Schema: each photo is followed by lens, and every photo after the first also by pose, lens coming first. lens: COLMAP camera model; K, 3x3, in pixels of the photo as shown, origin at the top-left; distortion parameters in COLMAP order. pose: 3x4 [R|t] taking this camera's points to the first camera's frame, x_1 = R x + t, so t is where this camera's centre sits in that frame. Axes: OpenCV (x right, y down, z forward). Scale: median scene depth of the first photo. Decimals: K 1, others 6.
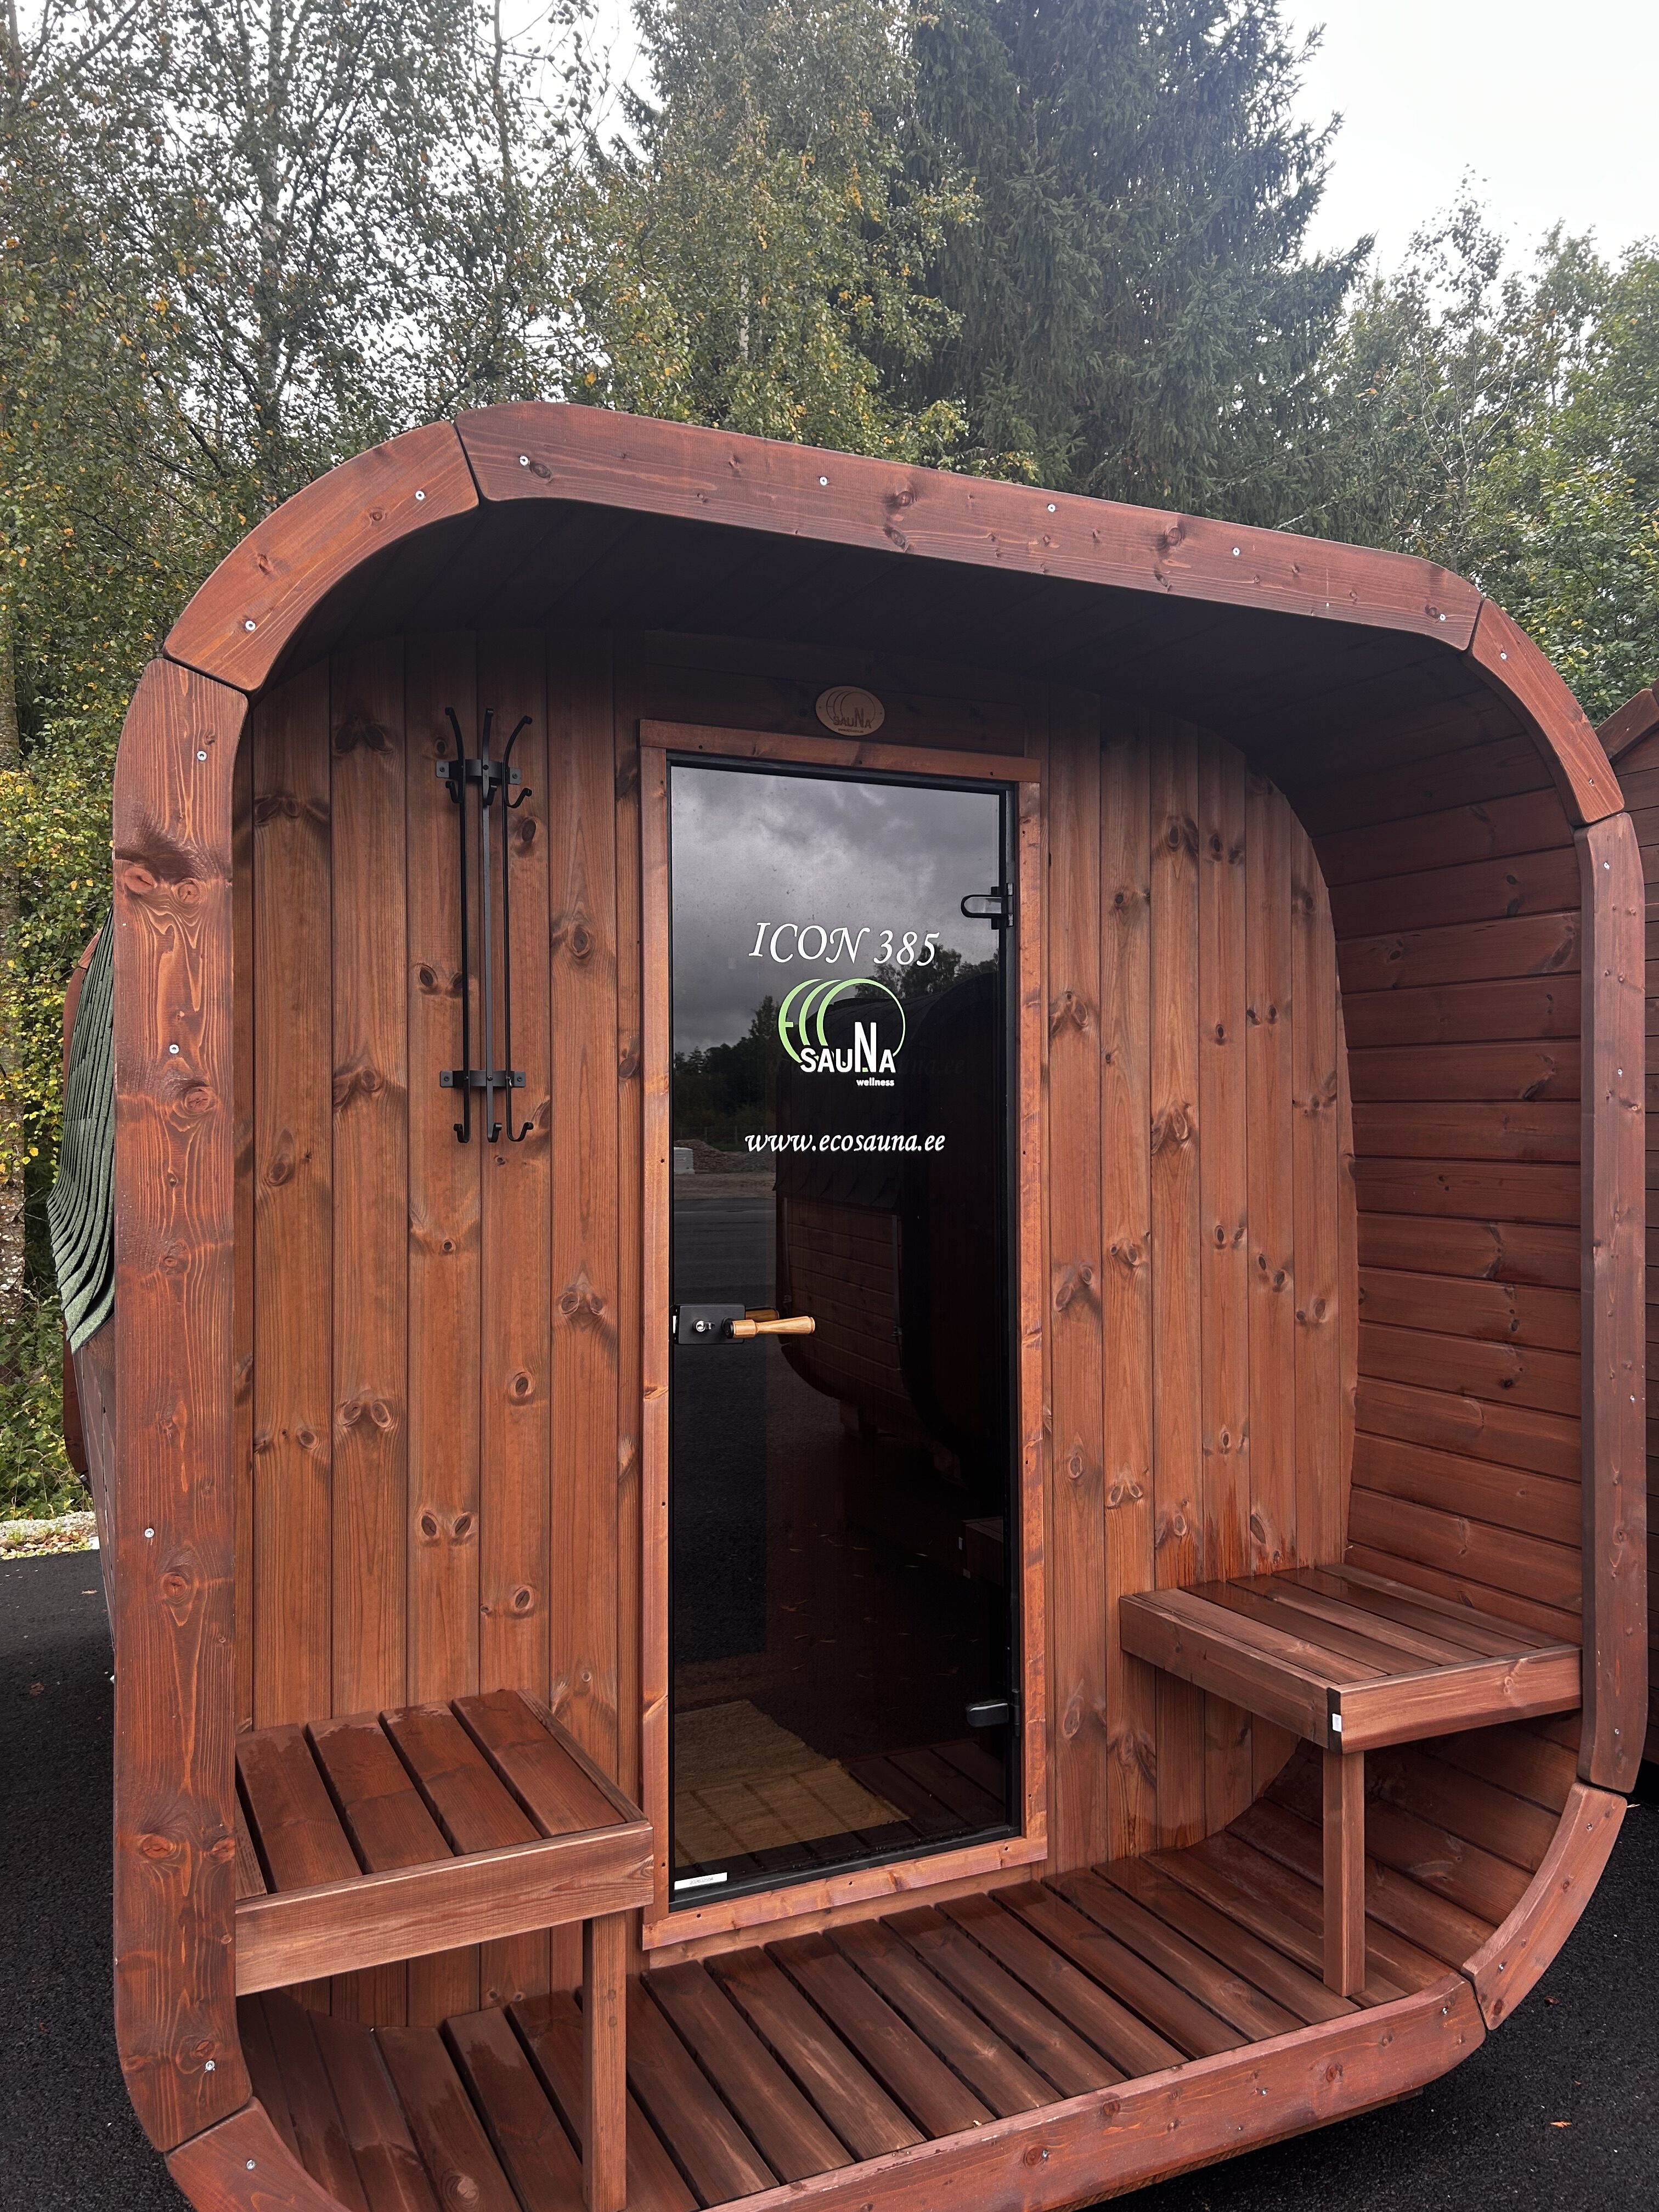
lens RADIAL K [[1675.1, 0, 820.6], [0, 1675.1, 1106.9], [0, 0, 1]] dist [0.077746, -0.100031]
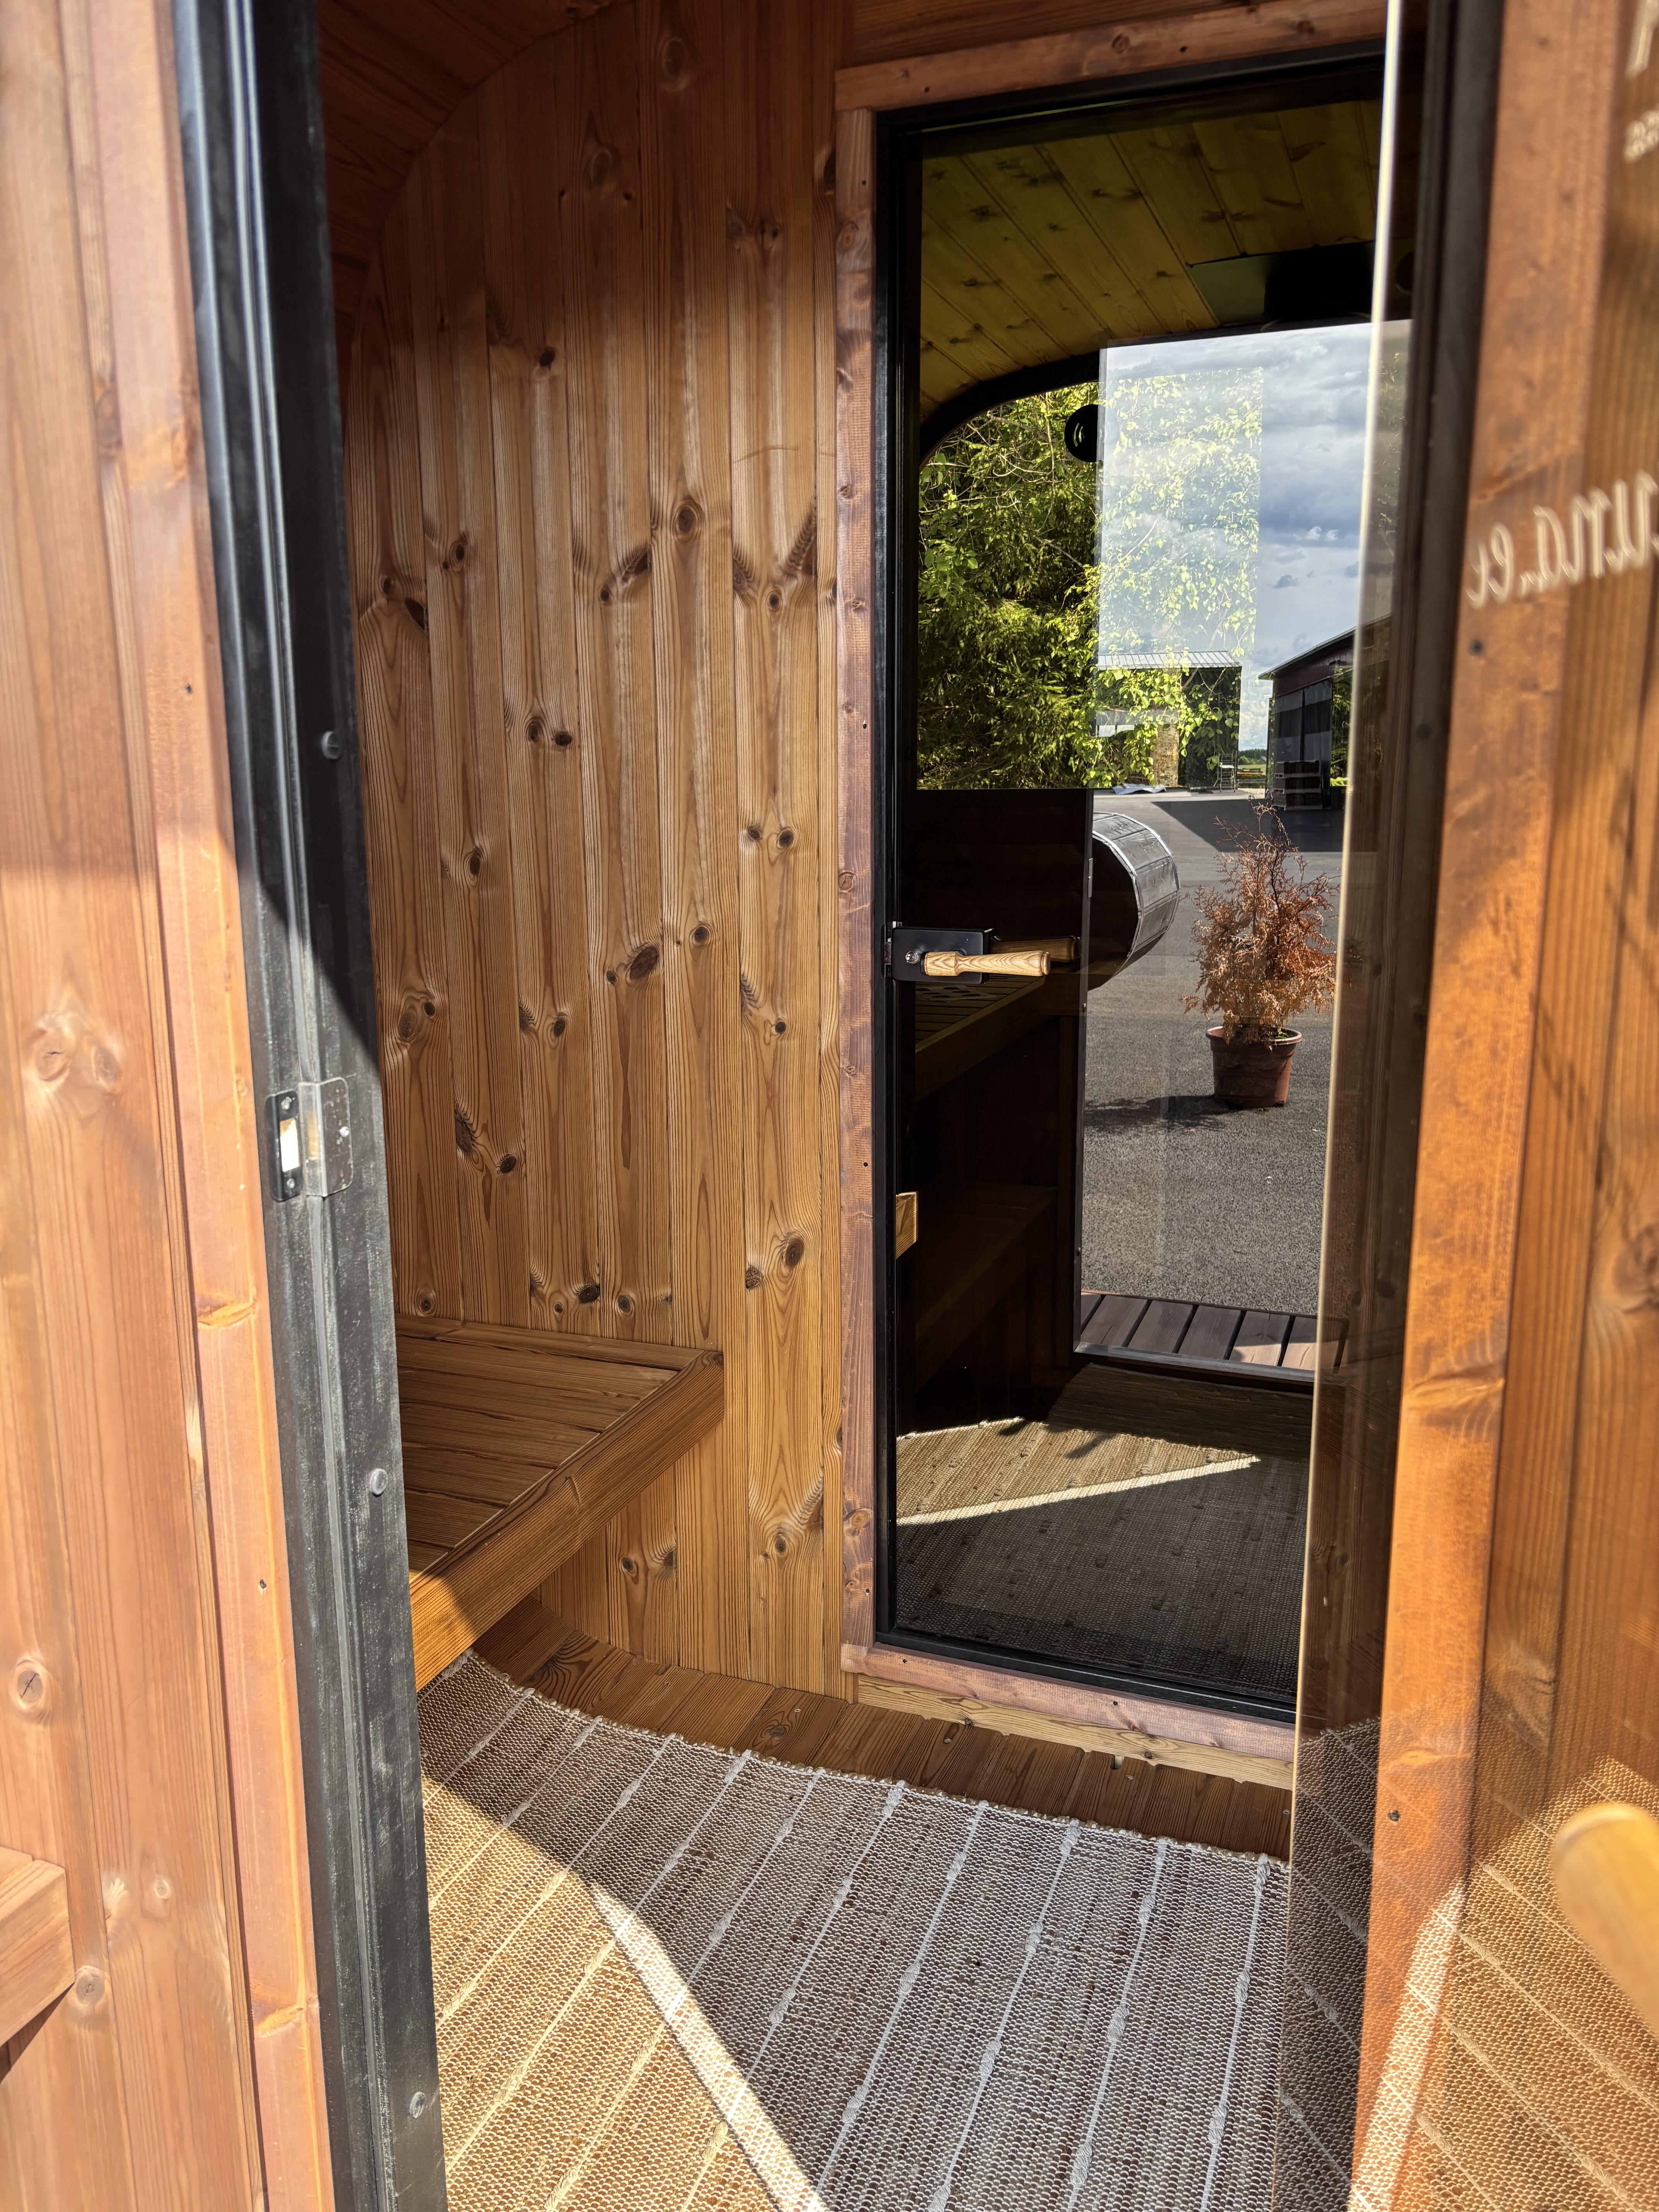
lens RADIAL K [[1669.4, 0, 828.3], [0, 1669.4, 1099.9], [0, 0, 1]] dist [0.005473, -0.005108]
pose [[0.692961, 0.144003, -0.706448, 0.233210], [0.011162, 0.977590, 0.210222, 0.039302], [0.720889, -0.153561, 0.675824, 0.765731]]
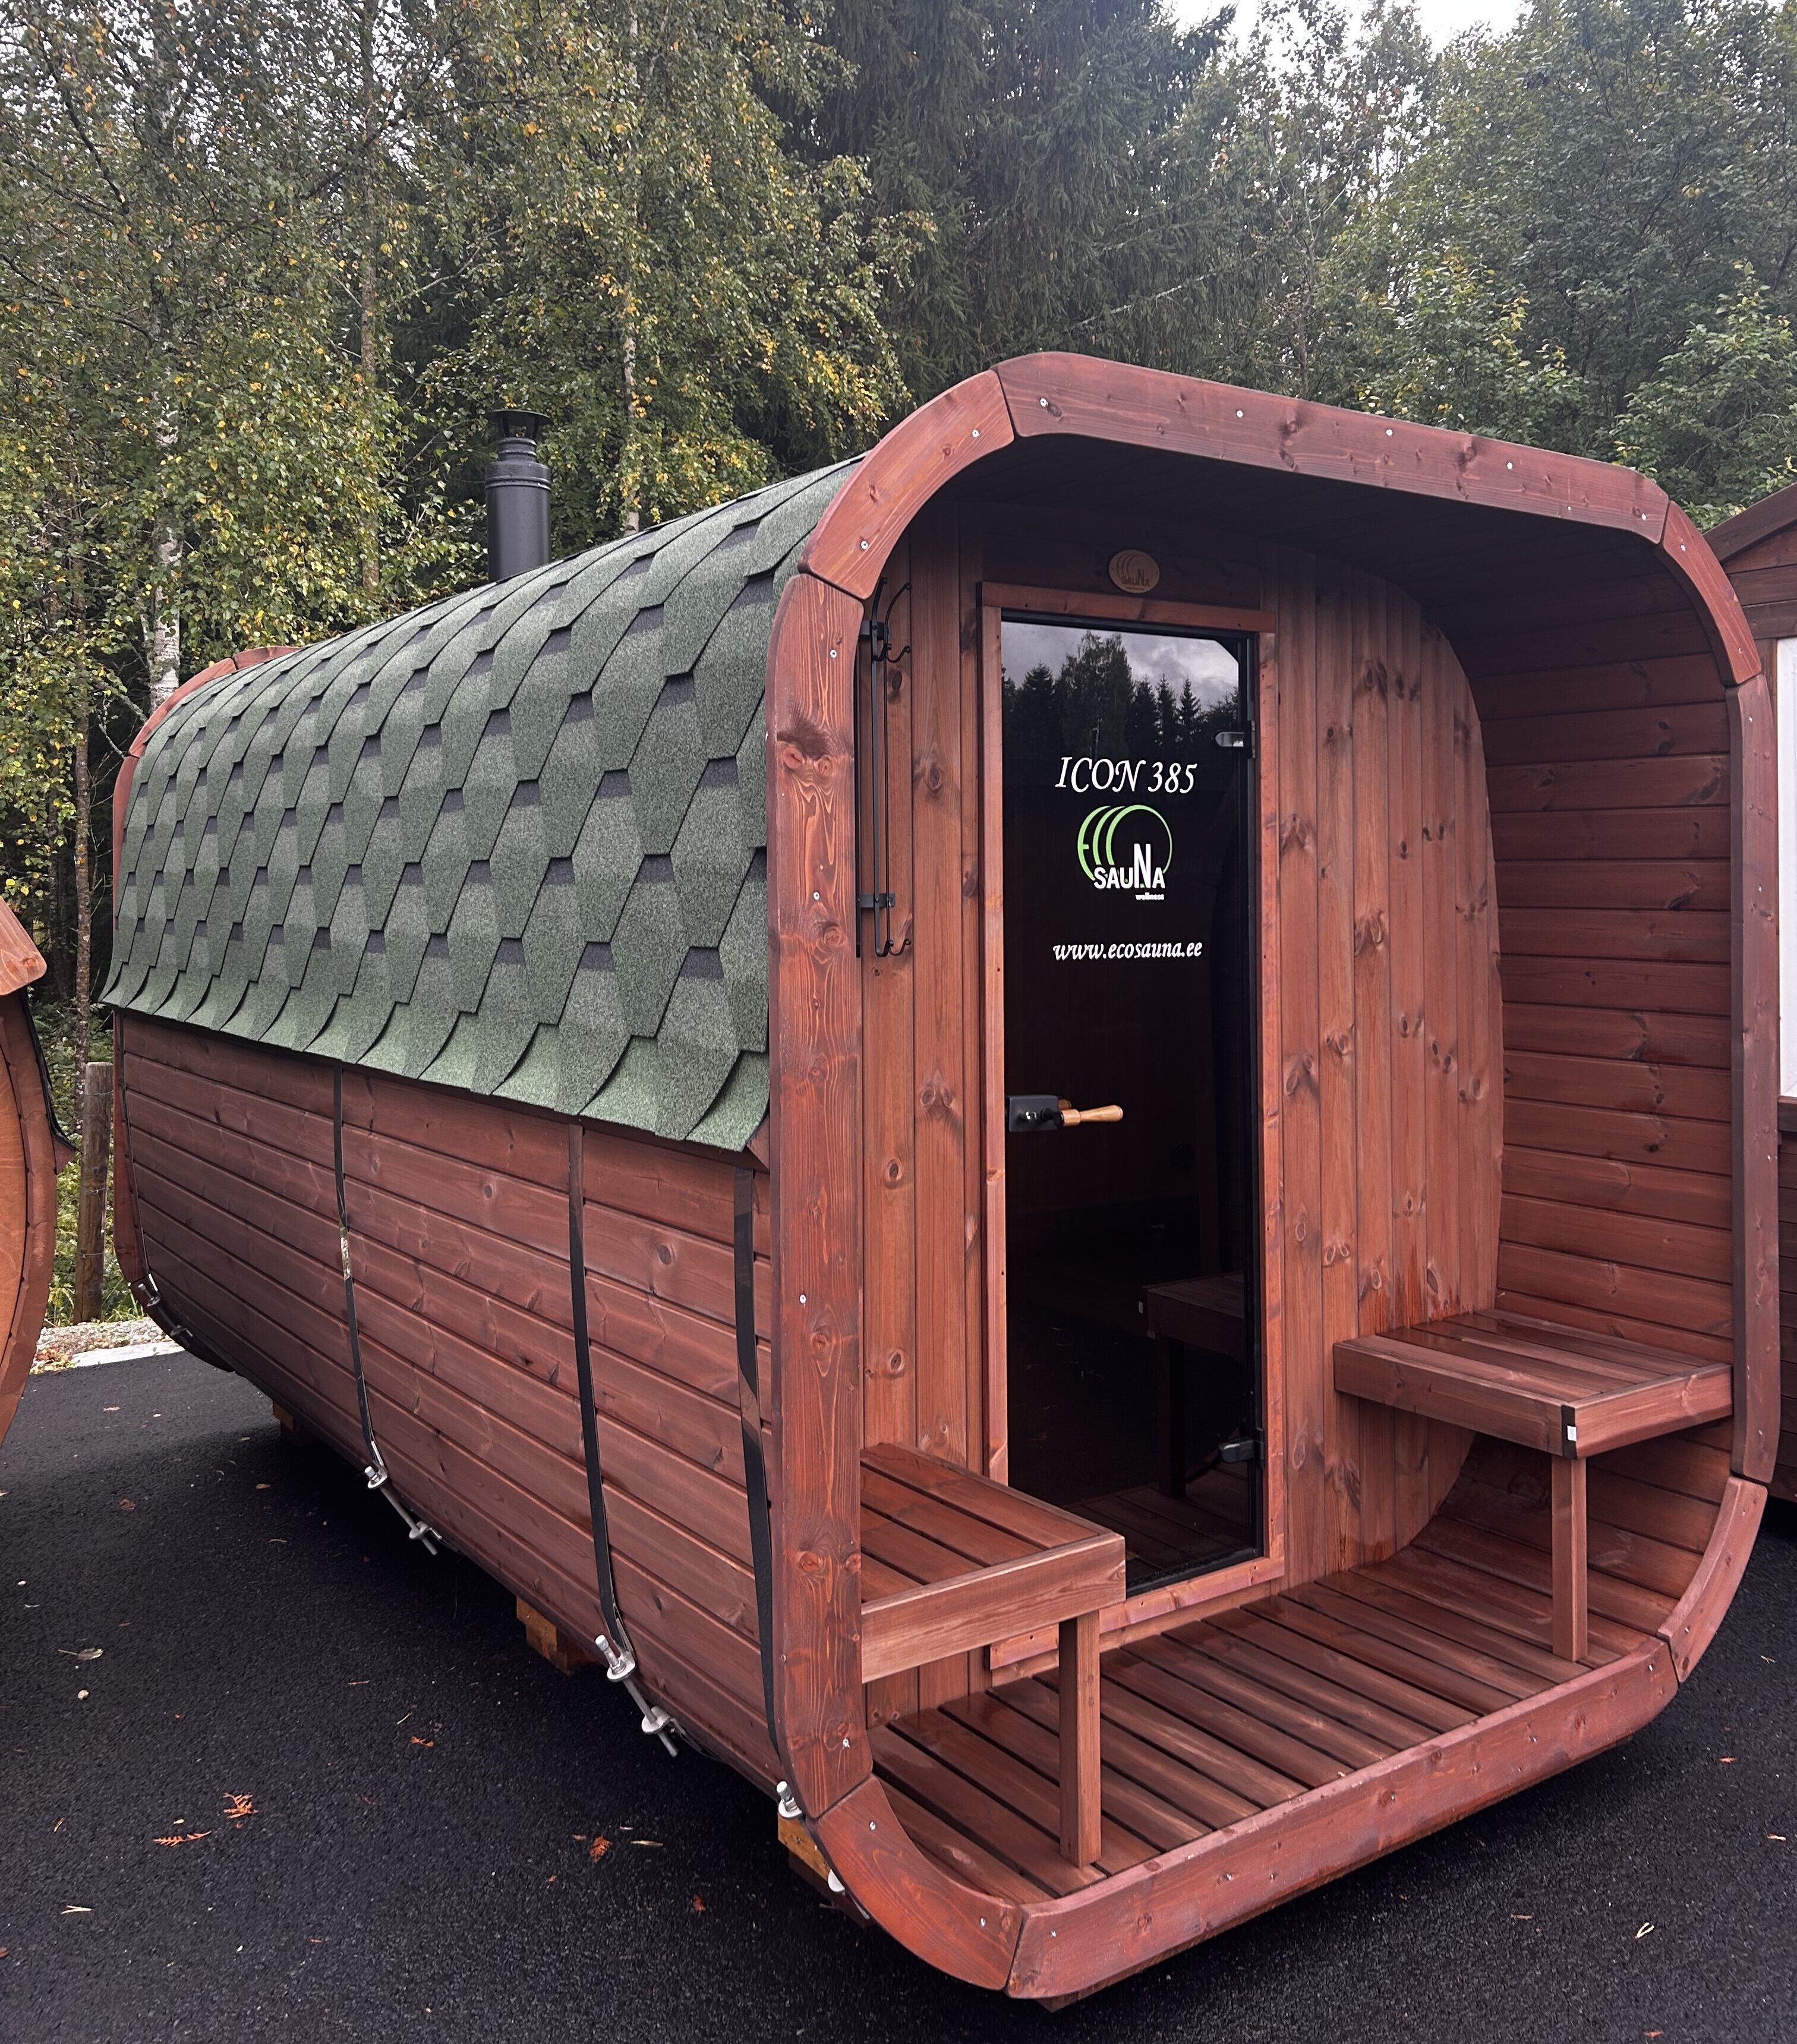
lens RADIAL K [[1809.7, 0, 899.2], [0, 1809.7, 859.2], [0, 0, 1]] dist [0.080820, -0.116185]
pose [[0.985640, 0.000012, 0.168862, -0.331680], [0.000775, 0.999989, -0.004598, -0.033580], [-0.168860, 0.004663, 0.985629, -0.174537]]
